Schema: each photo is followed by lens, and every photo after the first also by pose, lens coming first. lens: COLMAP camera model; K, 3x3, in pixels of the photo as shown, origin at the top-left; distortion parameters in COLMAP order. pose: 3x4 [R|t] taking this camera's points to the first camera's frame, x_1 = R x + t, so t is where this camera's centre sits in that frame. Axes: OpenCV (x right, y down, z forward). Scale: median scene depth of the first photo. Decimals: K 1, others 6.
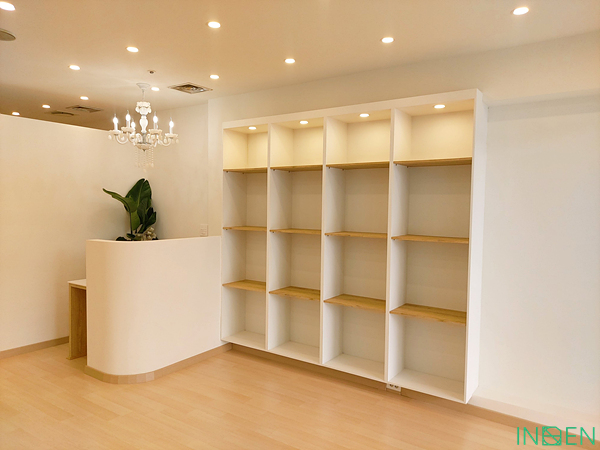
lens RADIAL K [[433.1, 0, 300.0], [0, 433.1, 225.0], [0, 0, 1]] dist [0.012160, 0.002781]
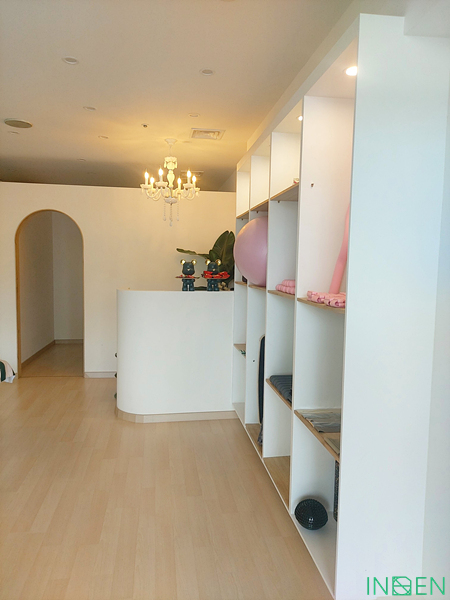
lens RADIAL K [[433.1, 0, 225.0], [0, 433.1, 300.0], [0, 0, 1]] dist [0.012160, 0.002781]
pose [[0.685065, 0.069926, -0.725118, 0.494810], [-0.034764, 0.997386, 0.063338, -0.014150], [0.727652, -0.018183, 0.685705, 0.379333]]
